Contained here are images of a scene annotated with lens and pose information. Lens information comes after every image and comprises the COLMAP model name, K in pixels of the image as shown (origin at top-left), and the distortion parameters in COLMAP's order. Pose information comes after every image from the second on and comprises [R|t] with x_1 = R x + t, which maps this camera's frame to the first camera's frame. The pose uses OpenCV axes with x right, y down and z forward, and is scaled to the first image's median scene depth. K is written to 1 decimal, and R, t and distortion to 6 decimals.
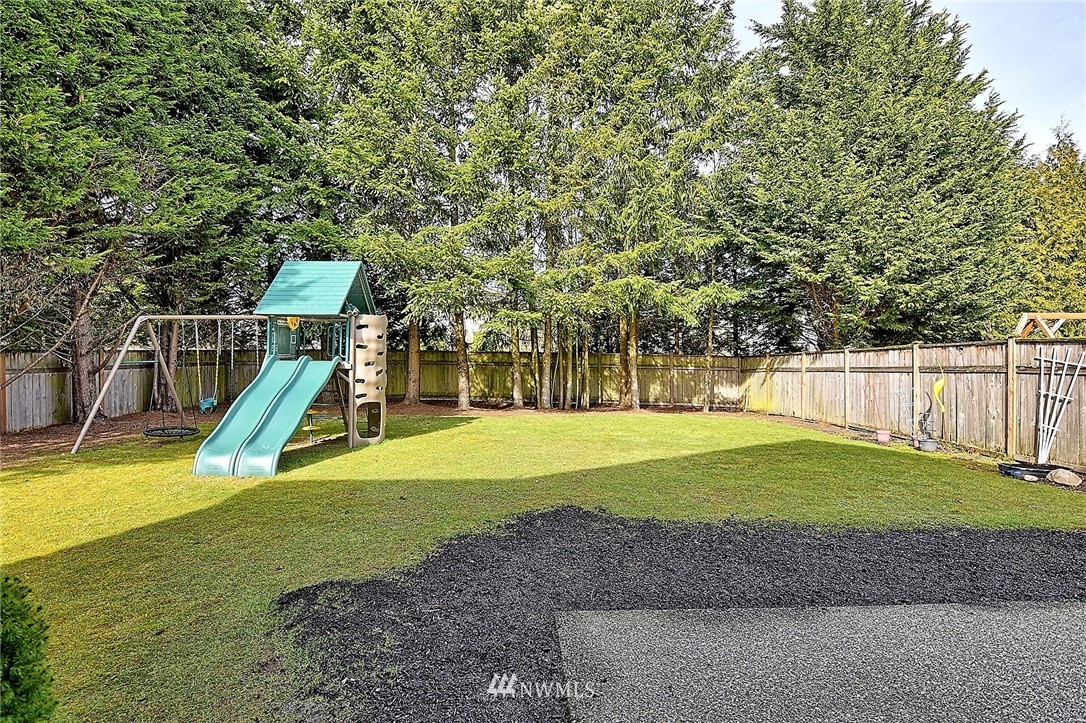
lens RADIAL K [[545.9, 0, 521.9], [0, 545.9, 346.8], [0, 0, 1]] dist [-0.003063, -0.012642]
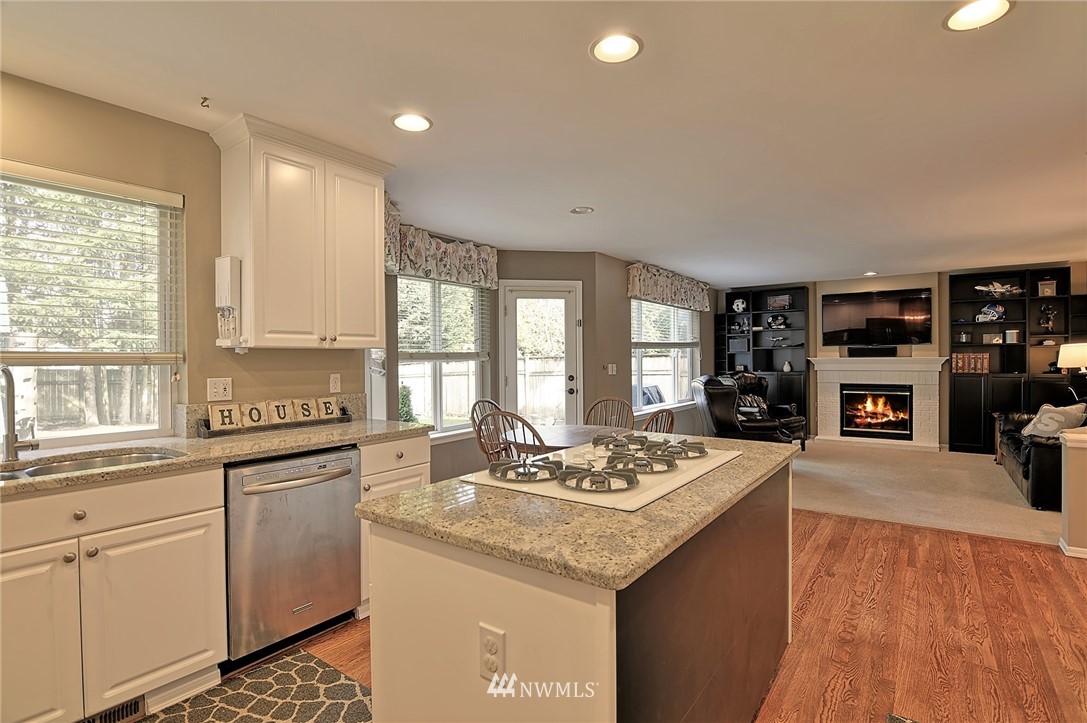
lens RADIAL K [[527.0, 0, 540.5], [0, 527.0, 360.6], [0, 0, 1]] dist [-0.008504, -0.009596]
pose [[0.589037, -0.000246, 0.808106, -0.357241], [0.004571, 0.999985, -0.003028, 0.000958], [-0.808093, 0.005477, 0.589029, -0.257924]]
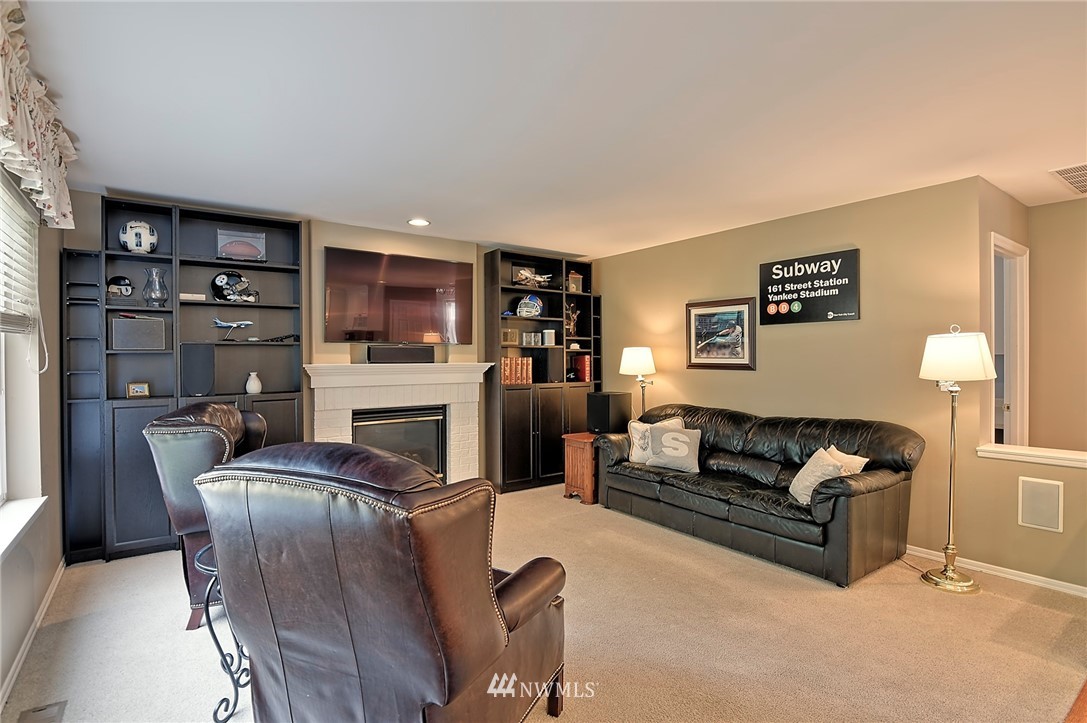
lens RADIAL K [[527.0, 0, 540.5], [0, 527.0, 360.6], [0, 0, 1]] dist [-0.008504, -0.009596]
pose [[-0.583399, 0.007190, 0.812154, -0.018171], [0.009911, 0.999949, -0.001733, -0.002880], [-0.812125, 0.007038, -0.583441, -0.083555]]
